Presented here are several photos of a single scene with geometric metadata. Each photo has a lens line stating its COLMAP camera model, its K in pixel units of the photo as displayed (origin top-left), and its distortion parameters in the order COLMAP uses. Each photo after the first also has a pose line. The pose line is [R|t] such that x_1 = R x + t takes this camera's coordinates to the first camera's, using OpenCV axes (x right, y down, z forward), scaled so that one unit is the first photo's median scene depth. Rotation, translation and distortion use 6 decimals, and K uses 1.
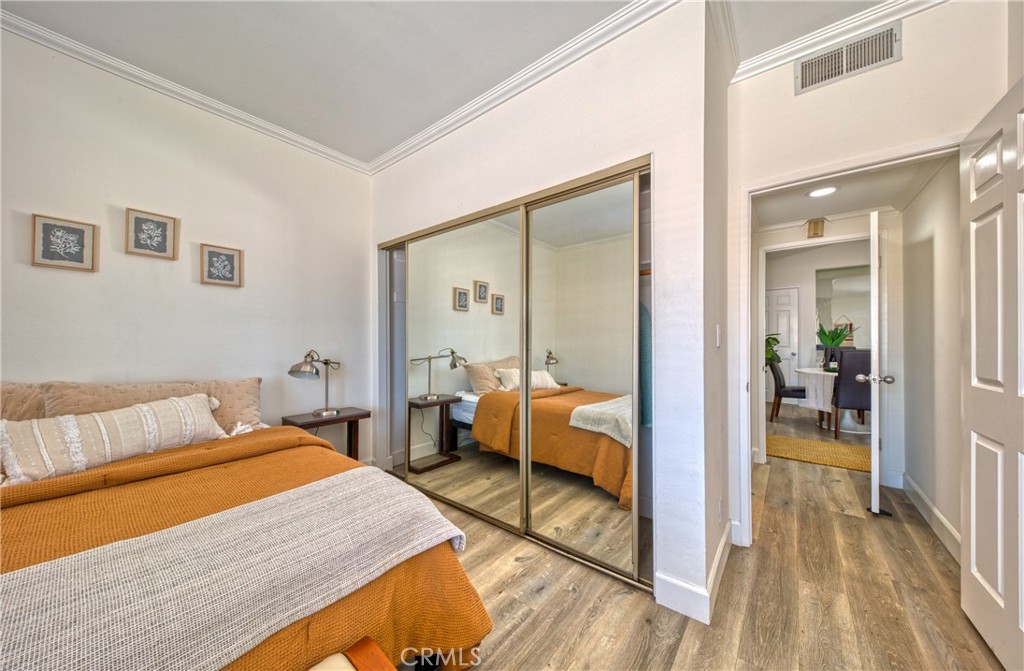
lens RADIAL K [[355.0, 0, 512.0], [0, 355.0, 335.5], [0, 0, 1]] dist [0.001388, 0.000018]
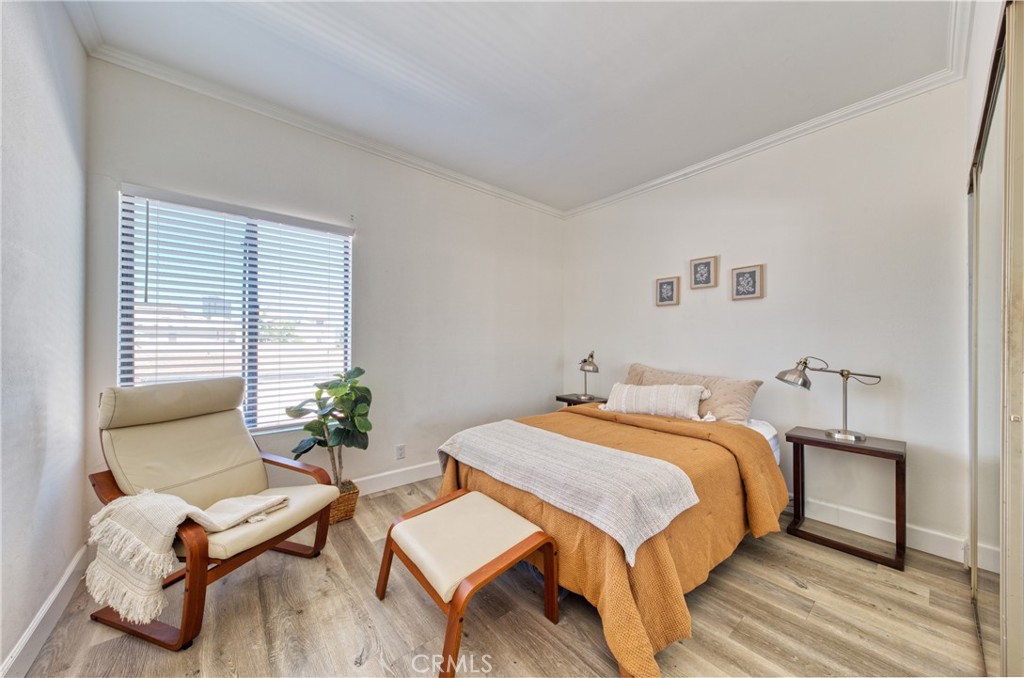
lens RADIAL K [[342.1, 0, 512.0], [0, 342.1, 339.0], [0, 0, 1]] dist [-0.000138, -0.006779]
pose [[-0.212928, -0.023424, -0.976787, 0.497170], [0.009218, 0.999620, -0.025981, 0.013187], [0.977024, -0.014536, -0.212631, 0.533570]]
